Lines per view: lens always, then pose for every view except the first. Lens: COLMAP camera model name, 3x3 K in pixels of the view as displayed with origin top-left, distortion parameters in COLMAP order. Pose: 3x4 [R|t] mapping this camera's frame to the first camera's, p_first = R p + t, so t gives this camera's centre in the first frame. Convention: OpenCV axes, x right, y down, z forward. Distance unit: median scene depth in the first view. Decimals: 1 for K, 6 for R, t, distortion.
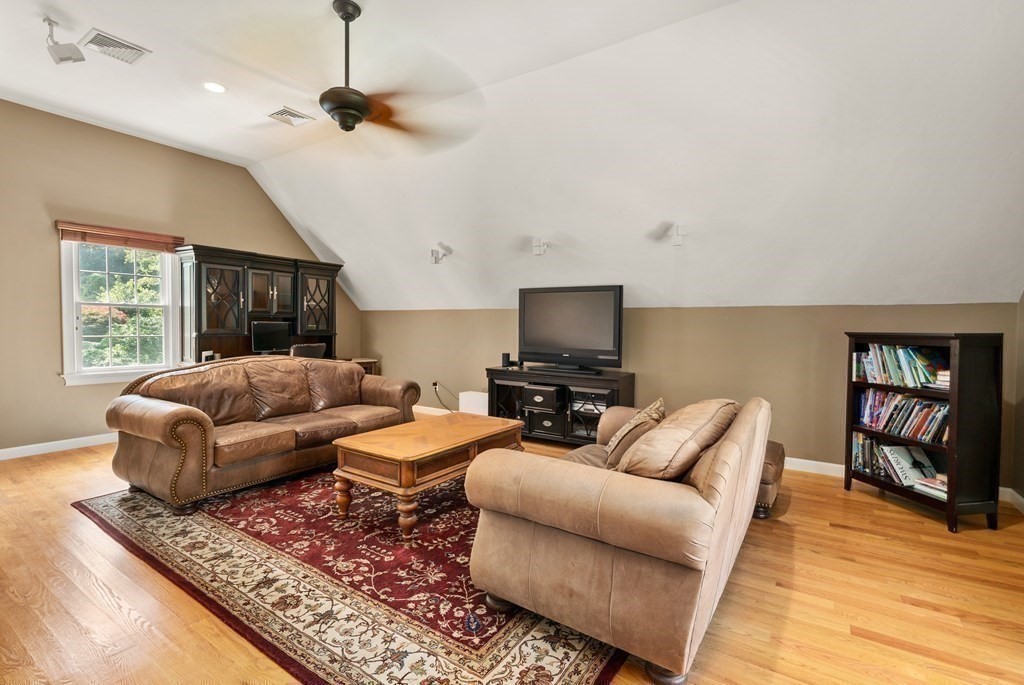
lens RADIAL K [[476.9, 0, 508.6], [0, 476.9, 343.9], [0, 0, 1]] dist [-0.004268, 0.000039]
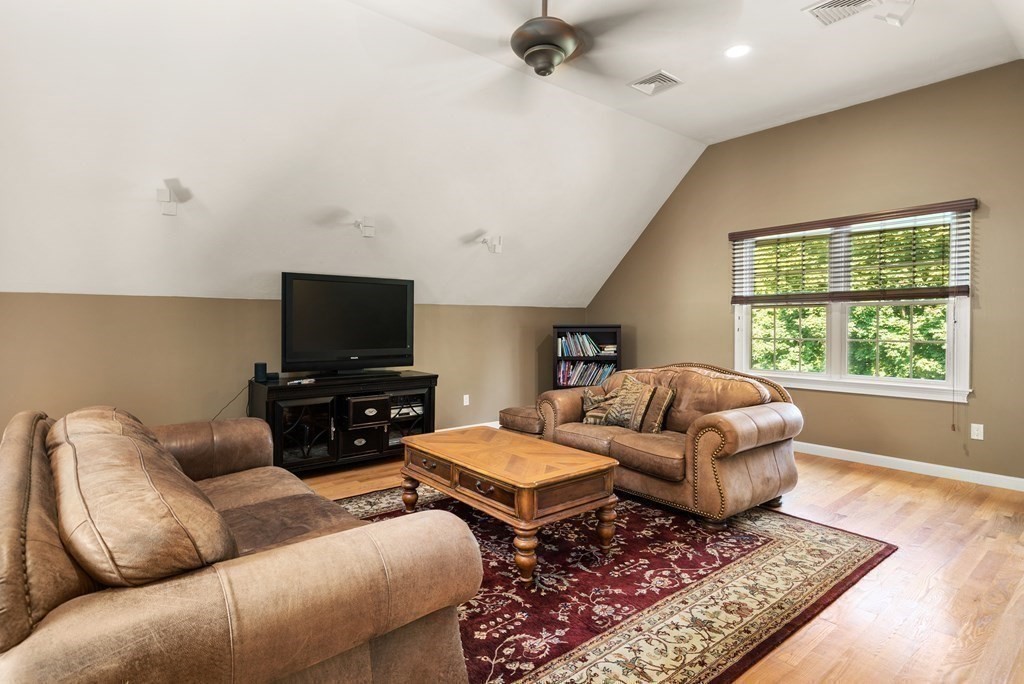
lens RADIAL K [[528.3, 0, 508.9], [0, 528.3, 331.6], [0, 0, 1]] dist [0.004340, 0.000828]
pose [[0.283399, -0.026141, 0.958646, -1.369673], [0.038762, 0.999124, 0.015786, -0.051831], [-0.958218, 0.032685, 0.284164, 0.944550]]
